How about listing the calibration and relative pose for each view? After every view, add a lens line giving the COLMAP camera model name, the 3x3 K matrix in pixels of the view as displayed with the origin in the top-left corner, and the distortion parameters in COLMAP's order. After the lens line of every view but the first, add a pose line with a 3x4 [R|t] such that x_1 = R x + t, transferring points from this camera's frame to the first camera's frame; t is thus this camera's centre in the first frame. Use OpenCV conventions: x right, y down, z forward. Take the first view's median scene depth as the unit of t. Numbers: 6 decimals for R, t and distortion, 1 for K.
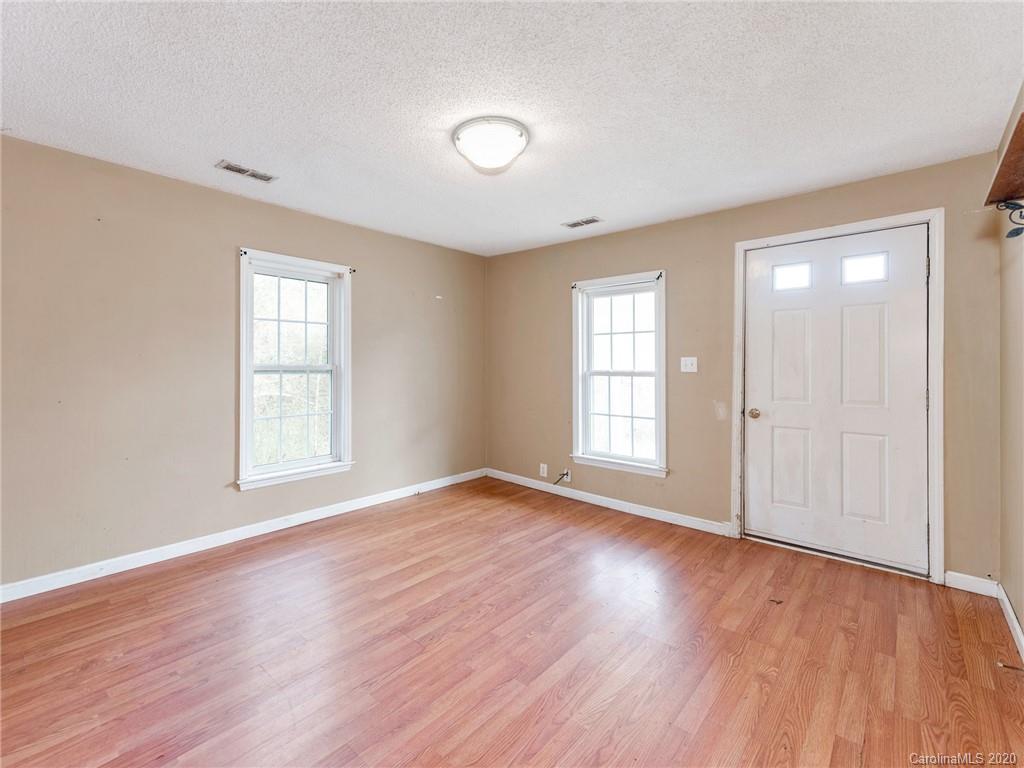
lens RADIAL K [[451.8, 0, 483.9], [0, 451.8, 363.3], [0, 0, 1]] dist [0.015796, -0.000781]
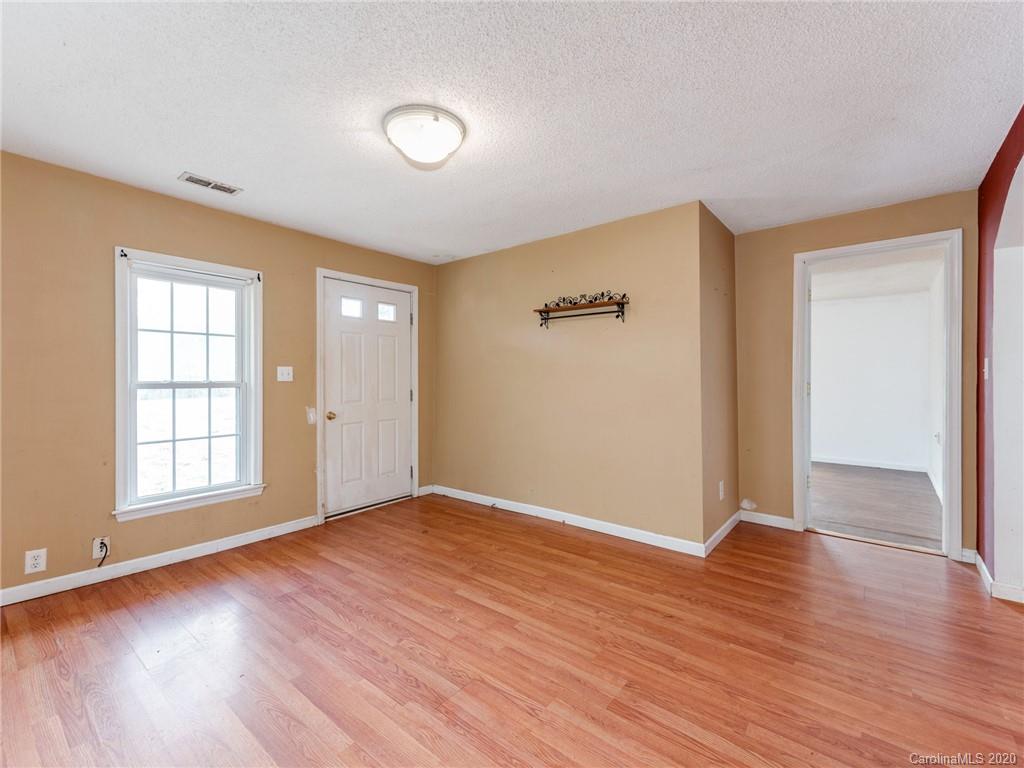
lens RADIAL K [[451.8, 0, 515.6], [0, 451.8, 387.4], [0, 0, 1]] dist [0.015796, -0.000781]
pose [[-0.074968, -0.023812, 0.996902, -0.648079], [-0.004919, 0.999712, 0.023509, 0.006470], [-0.997174, -0.003141, -0.075063, 0.613097]]
